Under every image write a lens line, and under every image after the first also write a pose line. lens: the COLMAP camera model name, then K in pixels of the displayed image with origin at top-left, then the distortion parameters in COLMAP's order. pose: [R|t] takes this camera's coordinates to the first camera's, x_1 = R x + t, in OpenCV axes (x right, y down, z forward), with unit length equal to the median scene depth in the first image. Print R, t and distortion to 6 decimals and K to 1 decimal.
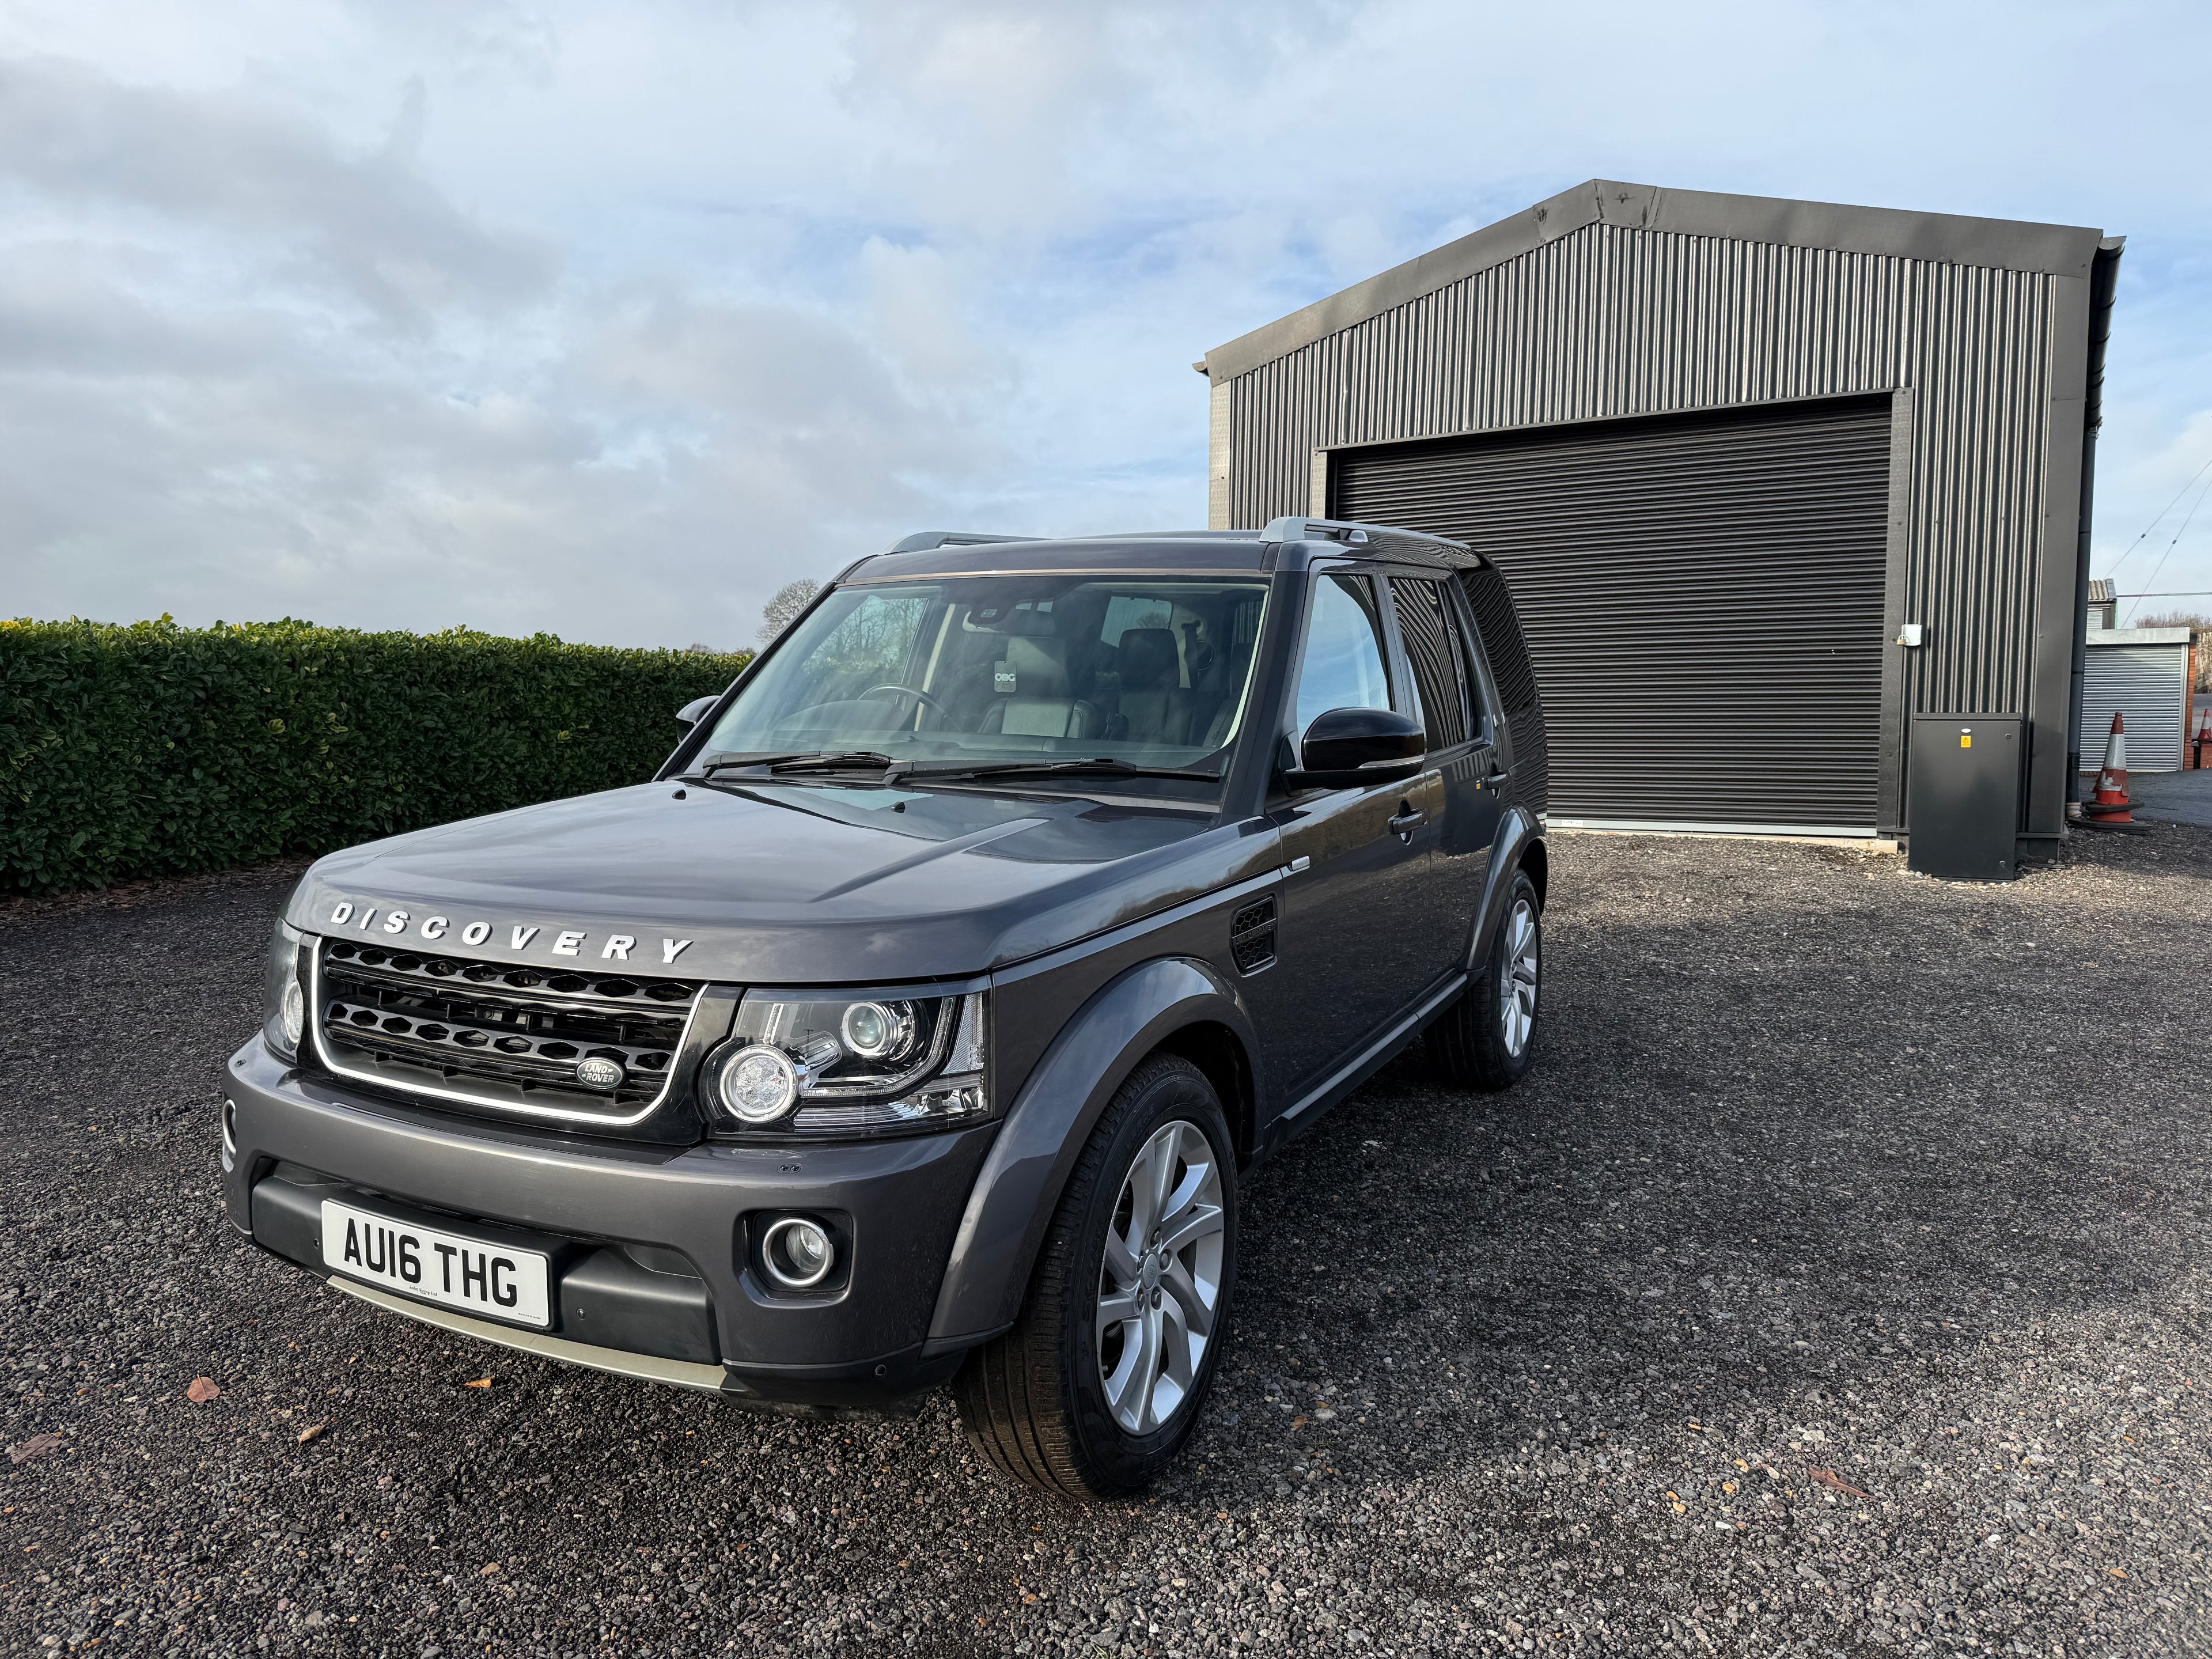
lens RADIAL K [[1644.4, 0, 1107.3], [0, 1644.4, 841.4], [0, 0, 1]] dist [0.033091, -0.007114]
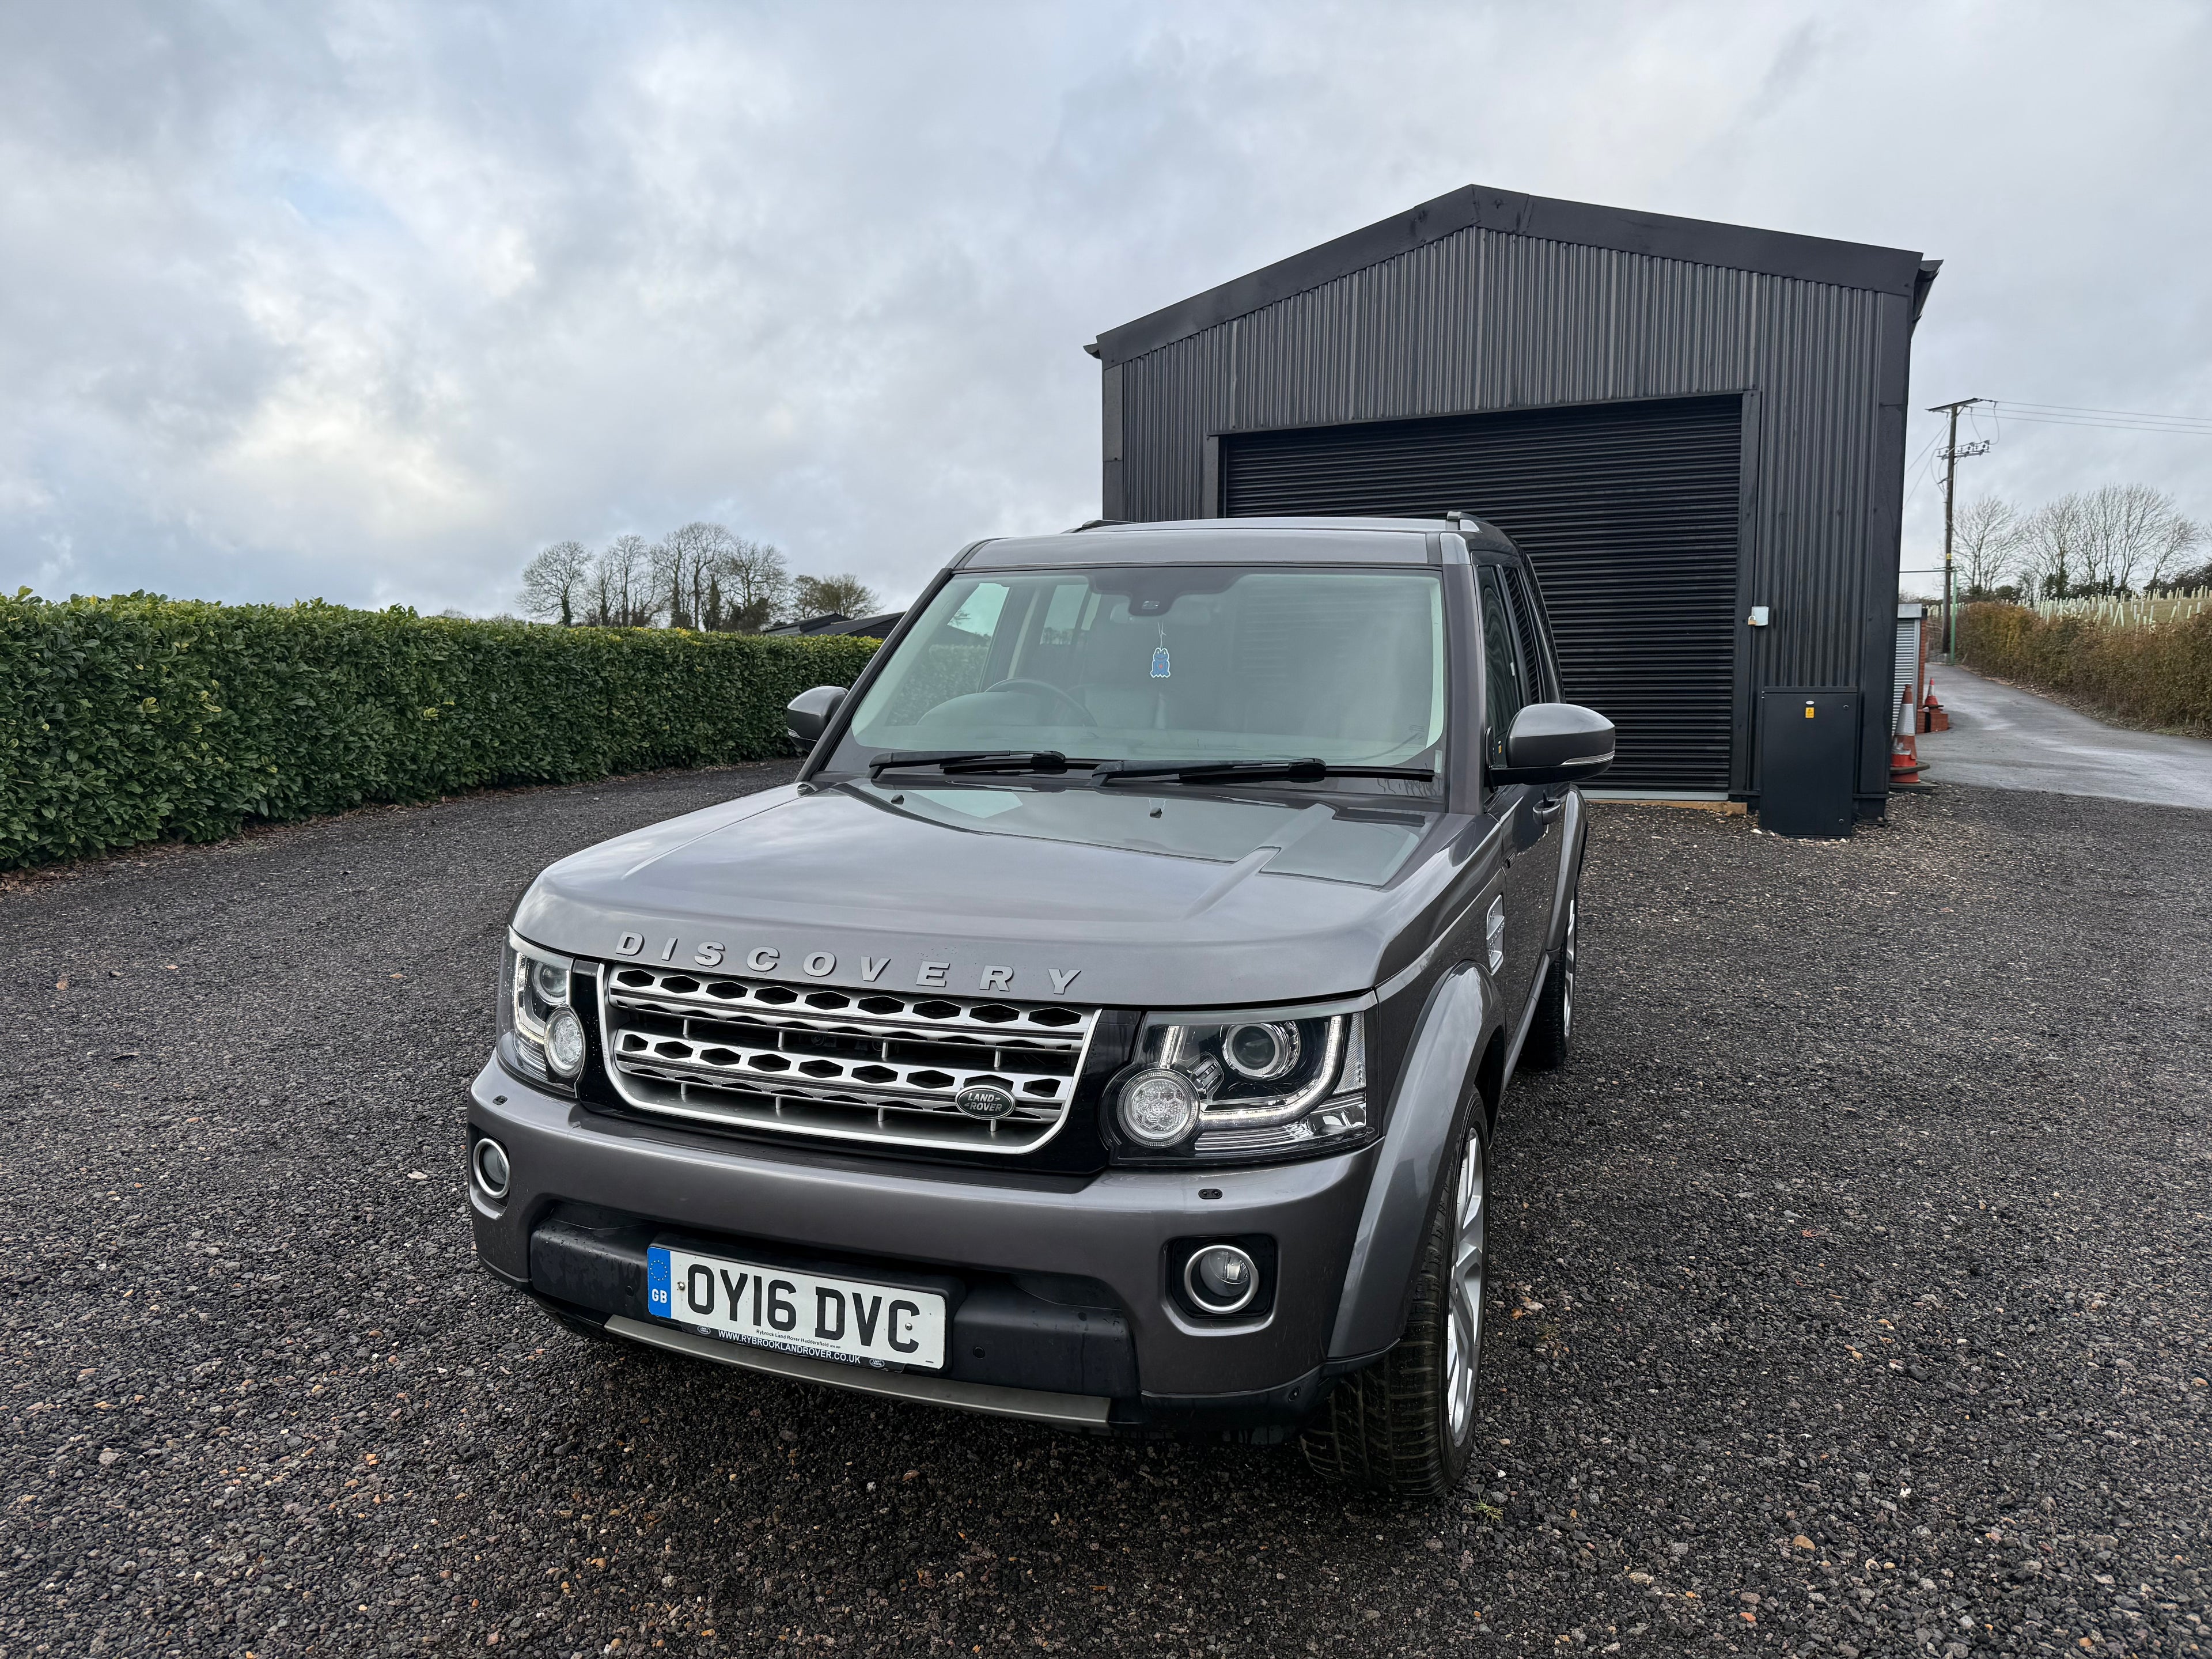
lens RADIAL K [[1578.0, 0, 1094.8], [0, 1578.0, 835.5], [0, 0, 1]] dist [0.005480, -0.011409]
pose [[0.990548, -0.016509, 0.136171, -0.107675], [0.013481, 0.999642, 0.023125, -0.010434], [-0.136504, -0.021071, 0.990415, 0.025350]]
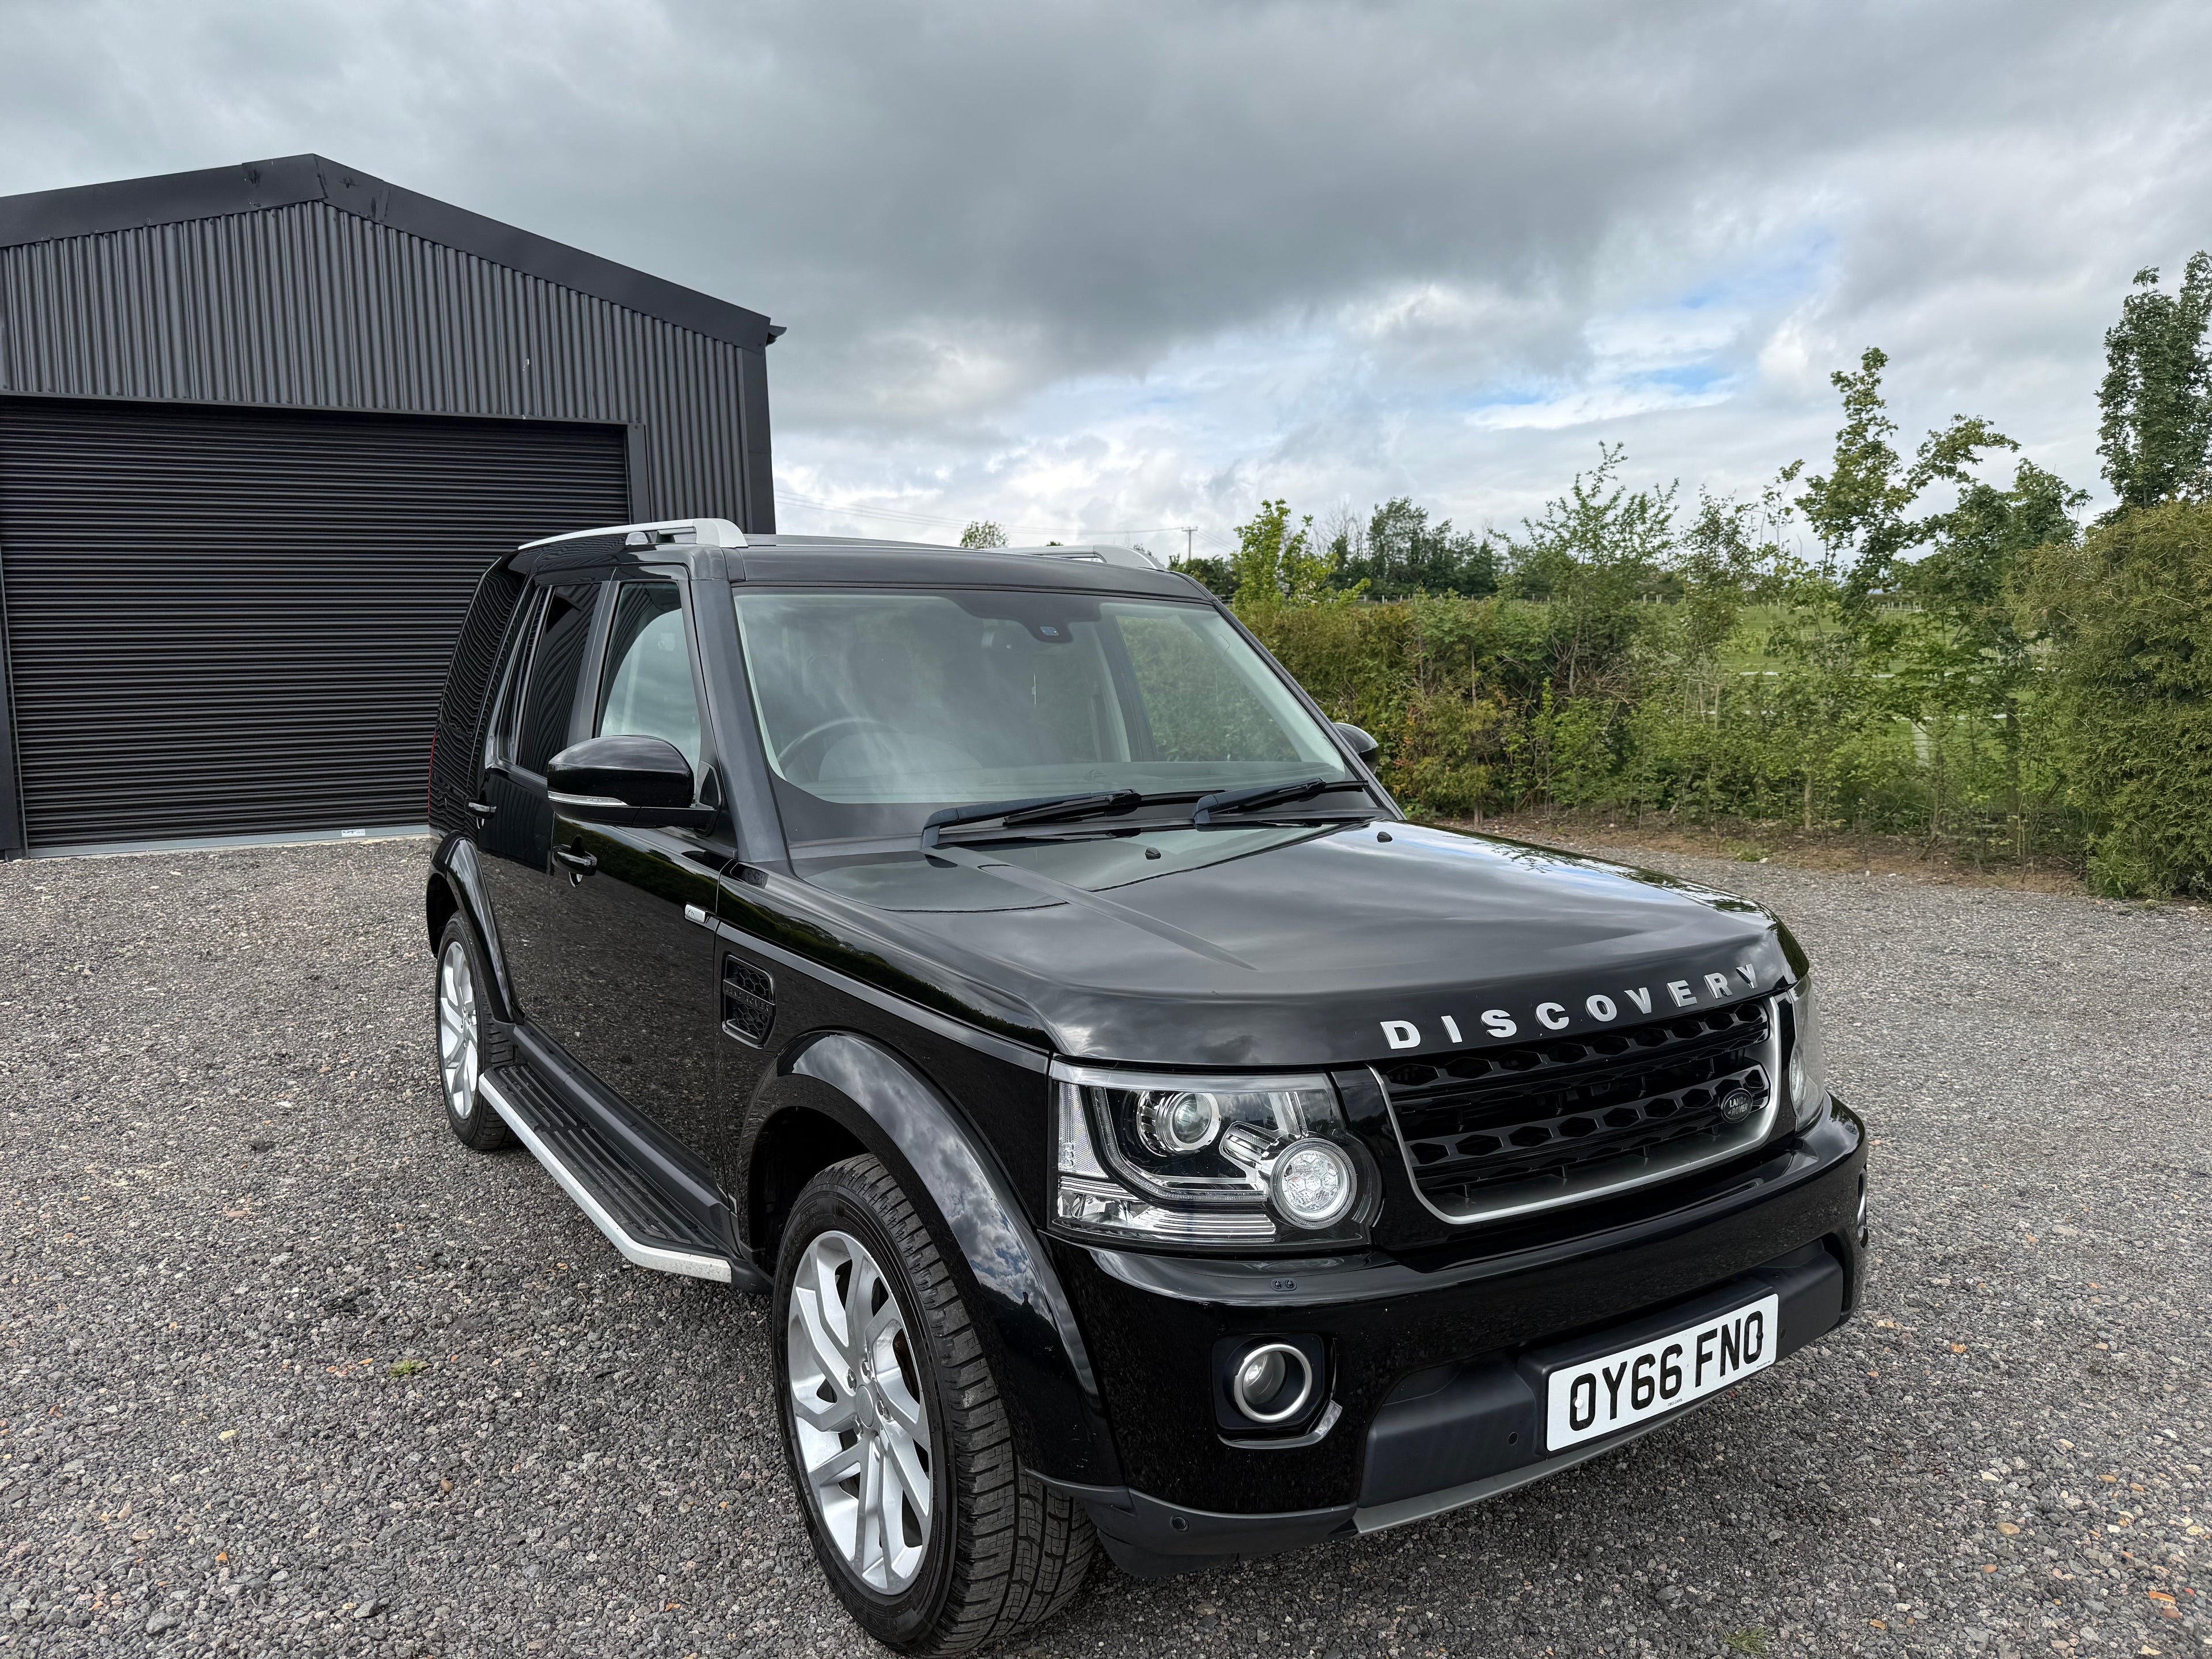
lens RADIAL K [[1578.0, 0, 1092.0], [0, 1578.0, 796.8], [0, 0, 1]] dist [0.005480, -0.011409]
pose [[0.470268, -0.082307, 0.878677, -0.383344], [0.097506, 0.994392, 0.040961, -0.035923], [-0.877121, 0.066414, 0.475656, 0.252327]]
